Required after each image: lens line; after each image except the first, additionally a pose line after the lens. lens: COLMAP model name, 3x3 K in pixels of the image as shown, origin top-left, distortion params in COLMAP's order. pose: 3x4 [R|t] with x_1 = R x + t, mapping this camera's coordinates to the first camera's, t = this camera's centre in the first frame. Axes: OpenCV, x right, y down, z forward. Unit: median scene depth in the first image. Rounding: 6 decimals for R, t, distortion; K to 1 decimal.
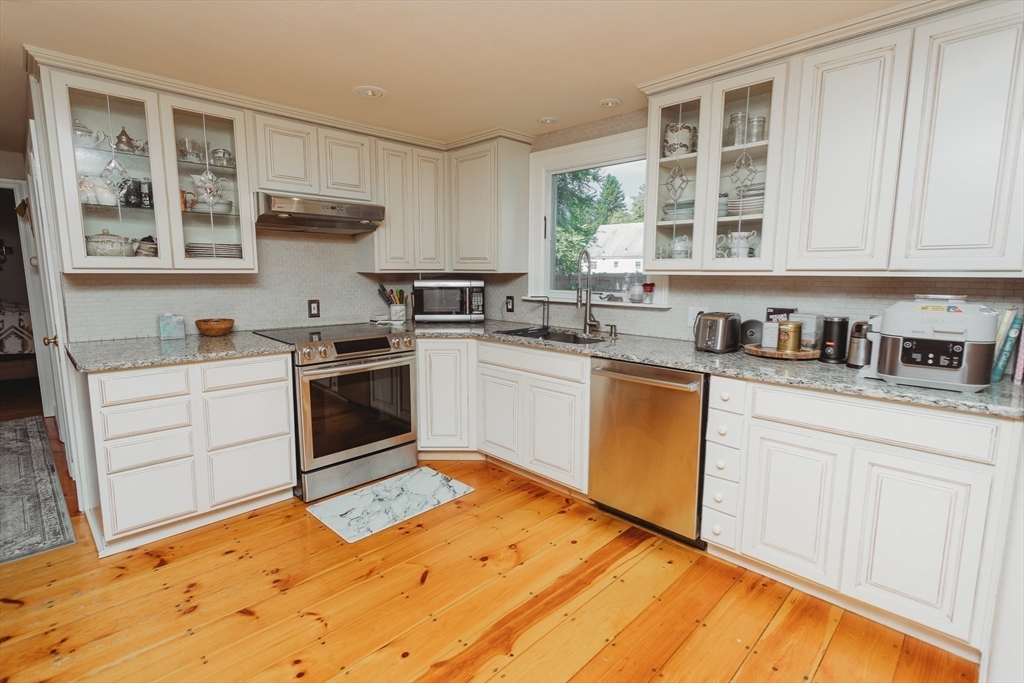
lens RADIAL K [[485.1, 0, 515.2], [0, 485.1, 340.5], [0, 0, 1]] dist [-0.002457, 0.000986]
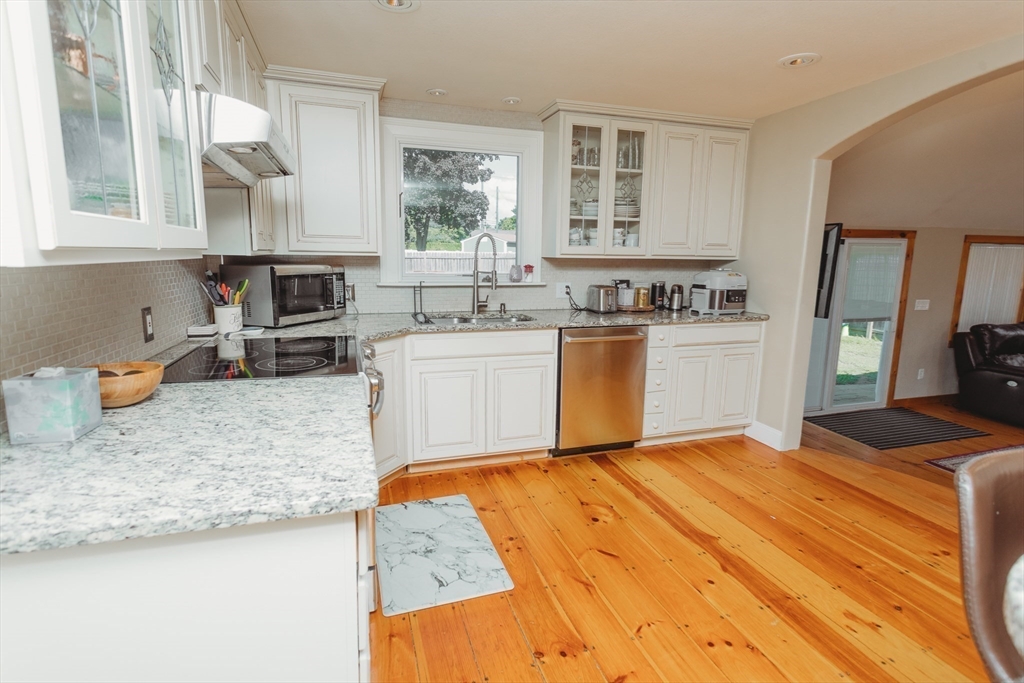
lens RADIAL K [[485.1, 0, 515.2], [0, 485.1, 340.5], [0, 0, 1]] dist [-0.002457, 0.000986]
pose [[0.468644, -0.151357, 0.870324, -0.984823], [0.115550, 0.987251, 0.109472, -0.085401], [-0.875797, 0.049262, 0.480158, 0.579136]]
